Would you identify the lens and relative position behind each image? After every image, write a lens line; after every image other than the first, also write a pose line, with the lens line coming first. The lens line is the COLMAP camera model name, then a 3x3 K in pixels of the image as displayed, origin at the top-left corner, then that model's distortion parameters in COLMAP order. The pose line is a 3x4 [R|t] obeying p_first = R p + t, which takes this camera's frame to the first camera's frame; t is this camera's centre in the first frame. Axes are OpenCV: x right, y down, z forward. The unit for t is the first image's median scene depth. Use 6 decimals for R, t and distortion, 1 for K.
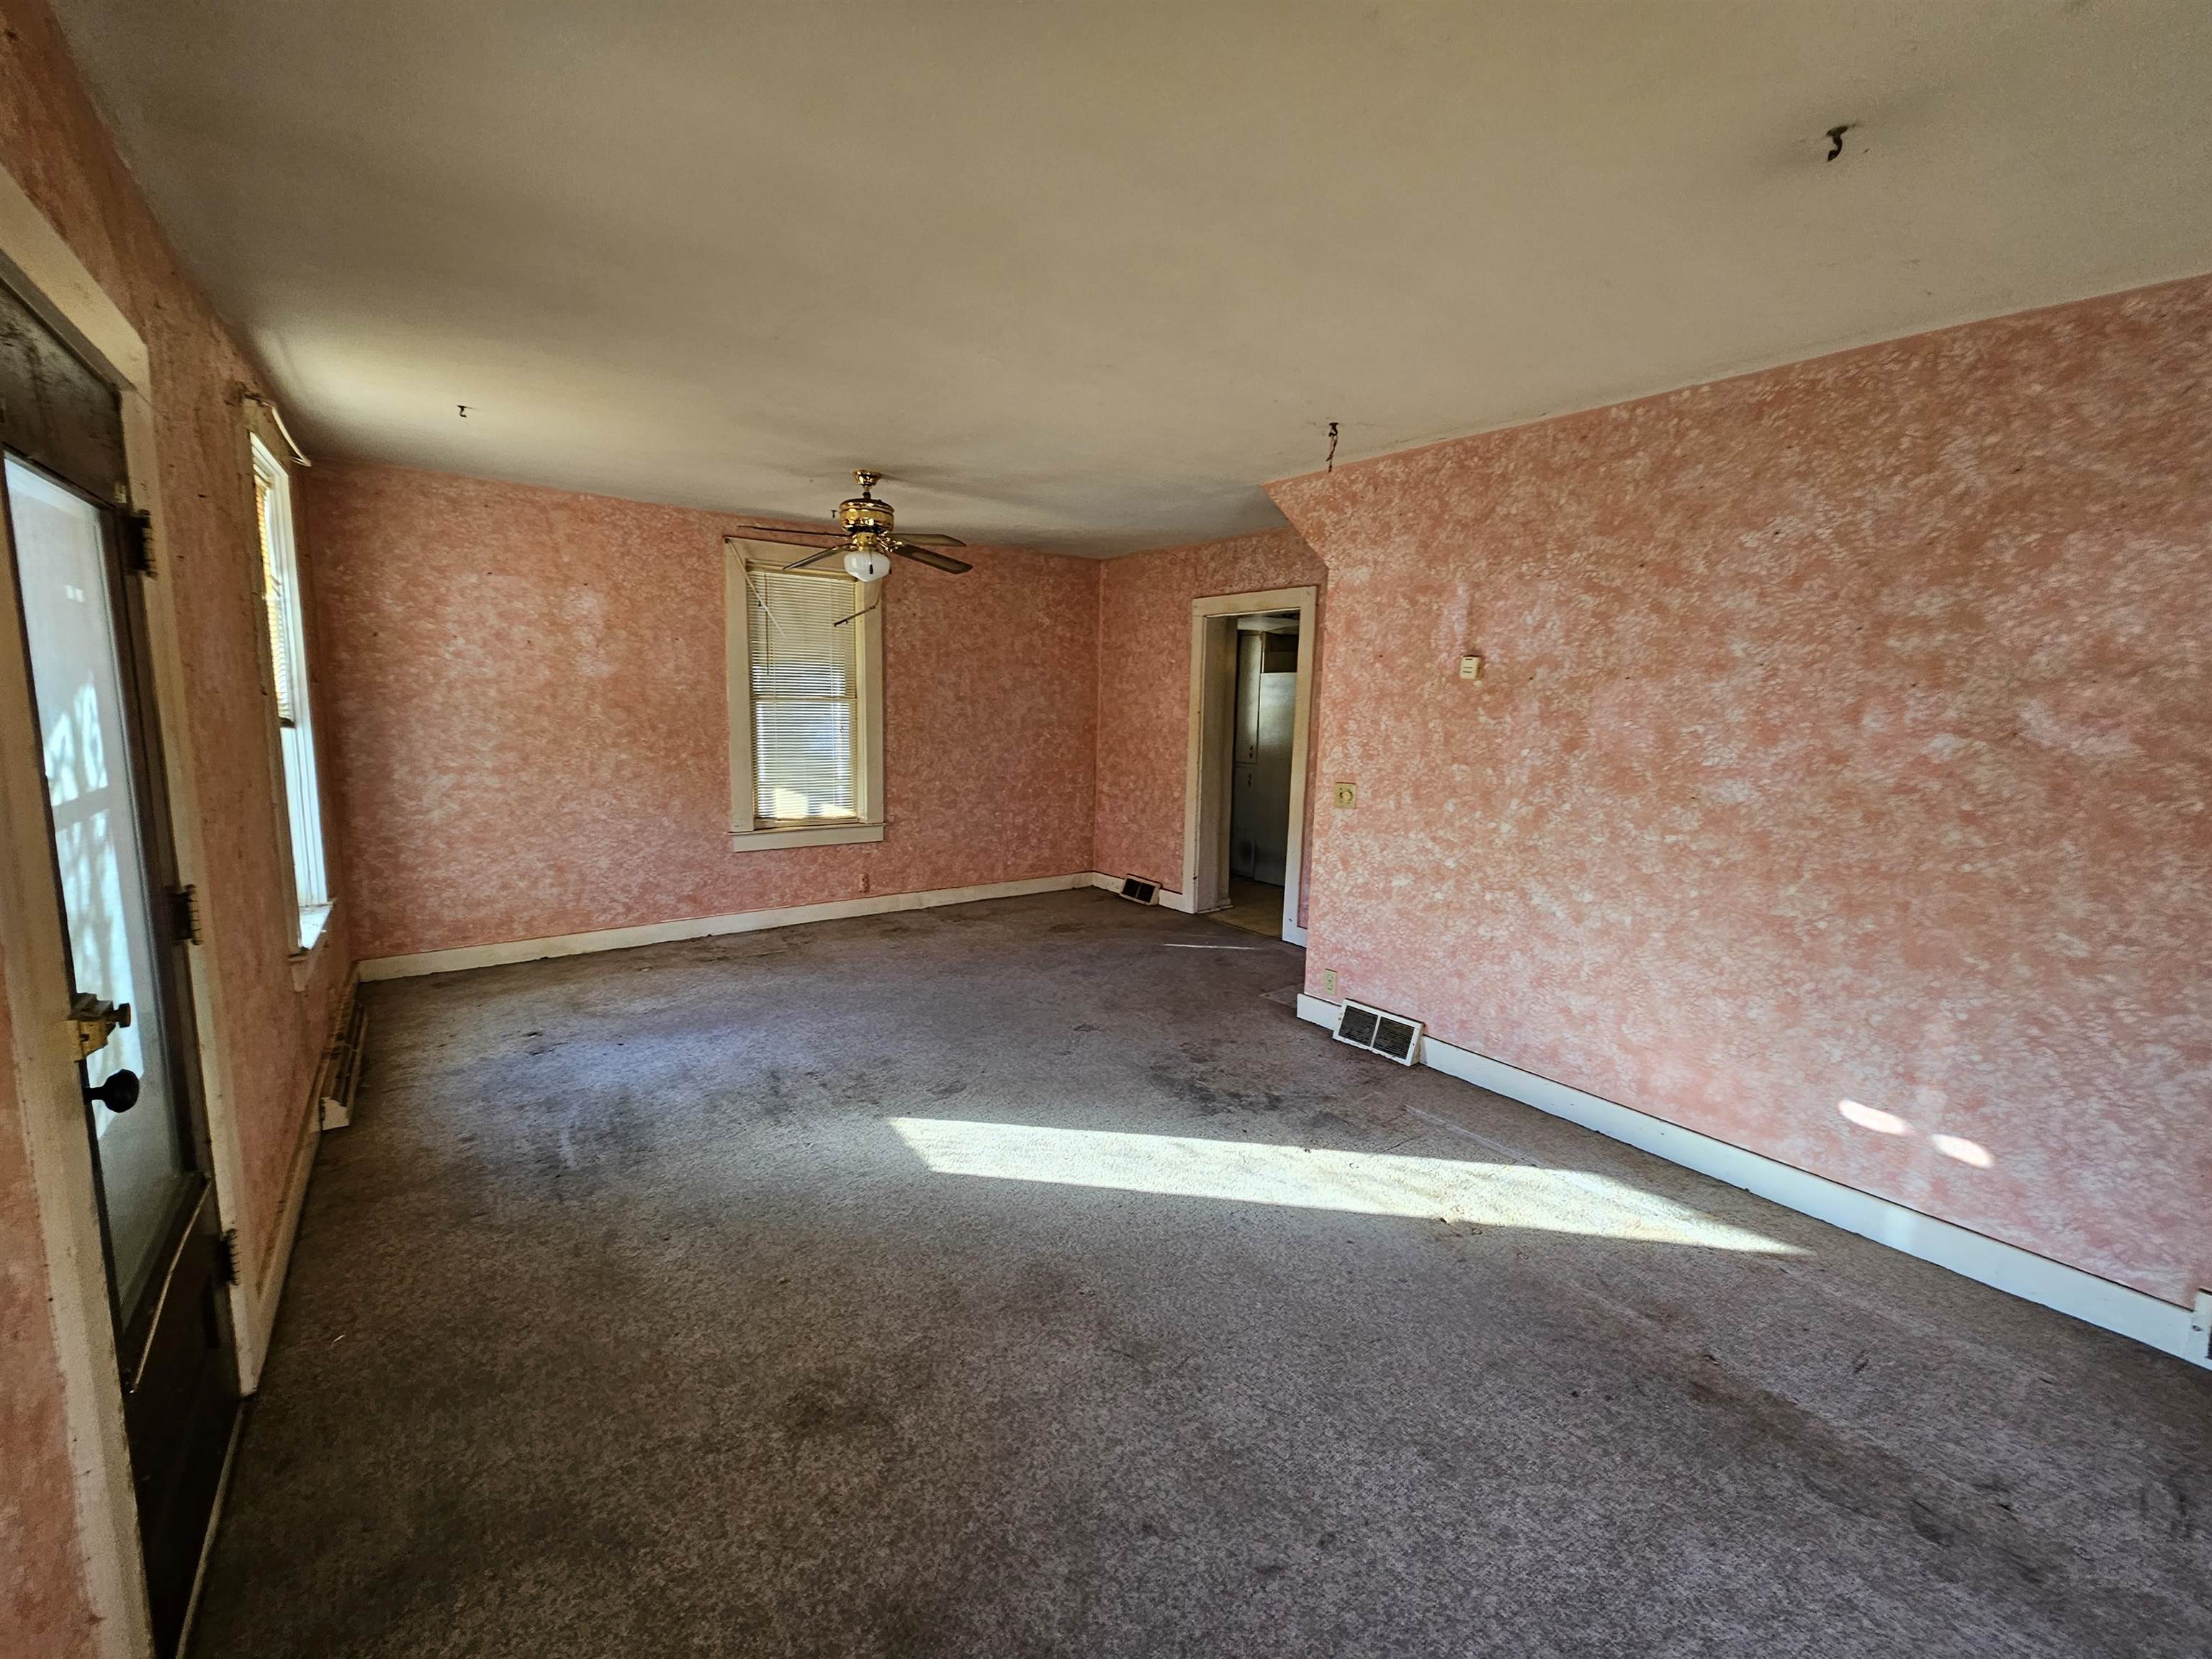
lens RADIAL K [[900.7, 0, 1106.0], [0, 900.7, 829.5], [0, 0, 1]] dist [0.000426, -0.000442]
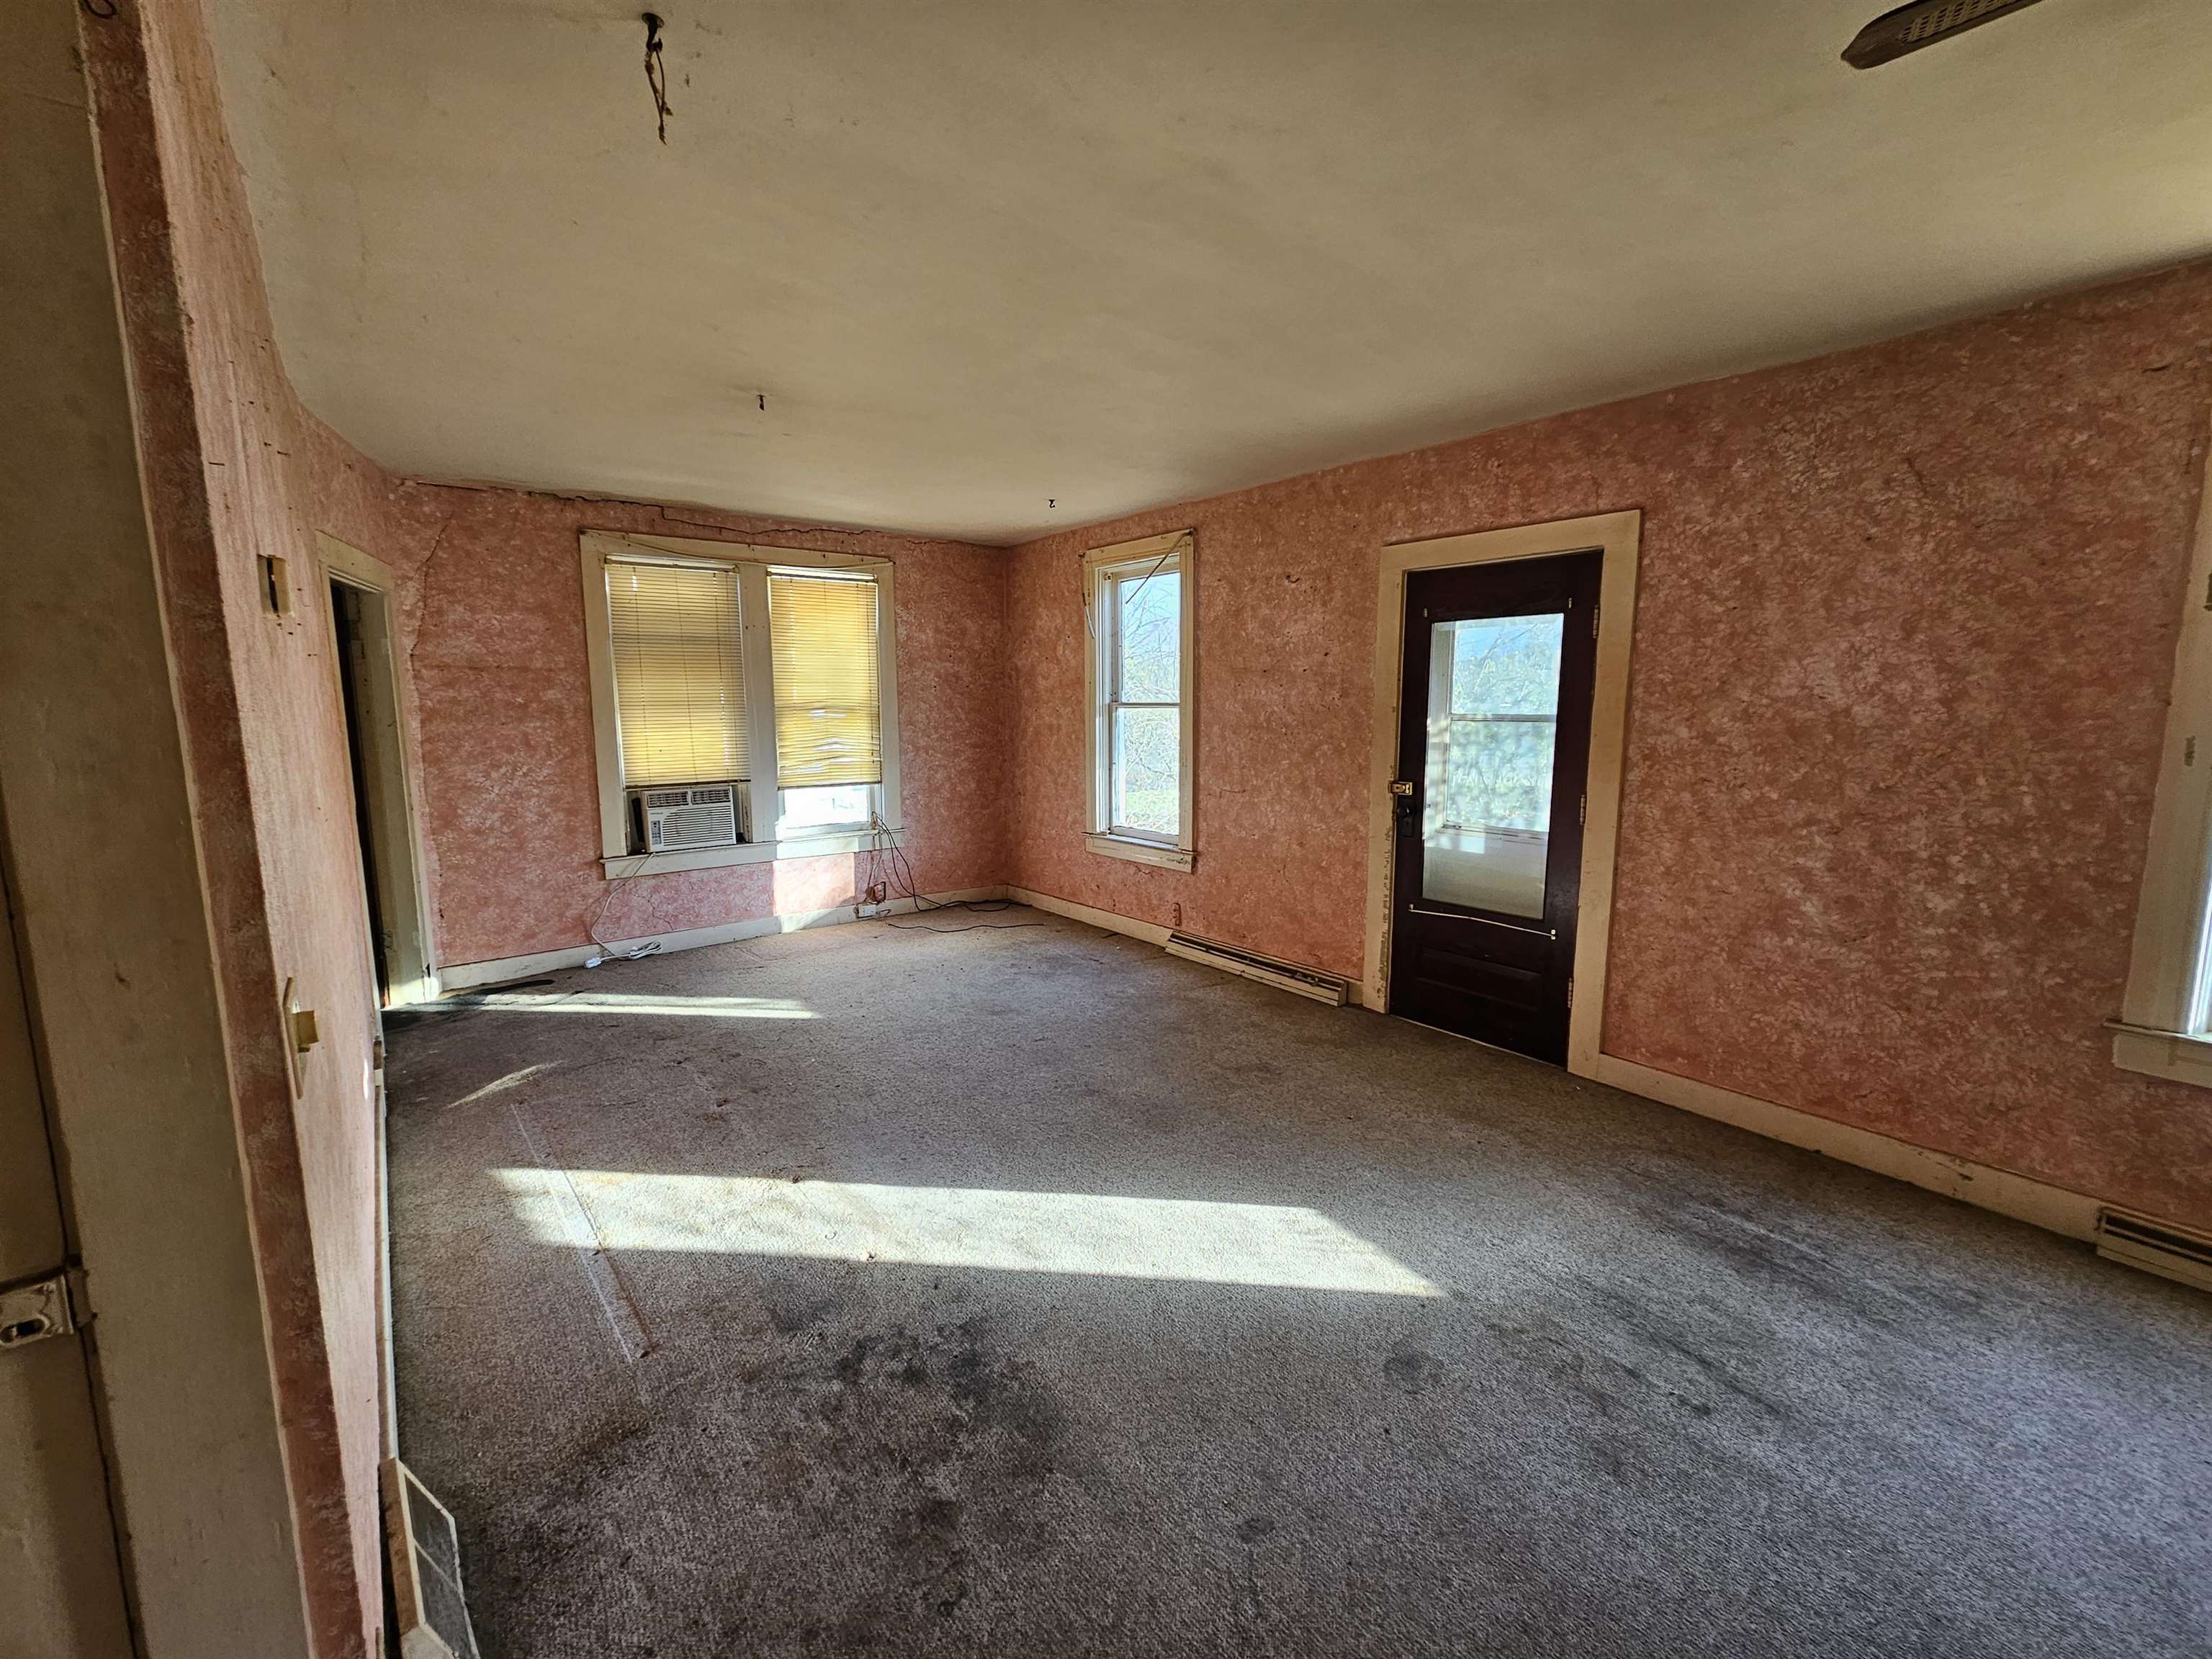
lens RADIAL K [[900.7, 0, 1106.0], [0, 900.7, 829.5], [0, 0, 1]] dist [0.000426, -0.000442]
pose [[-0.999089, -0.013320, -0.040545, 0.054712], [-0.024735, 0.954934, 0.295787, -0.236365], [0.034778, 0.296520, -0.954393, 1.635030]]
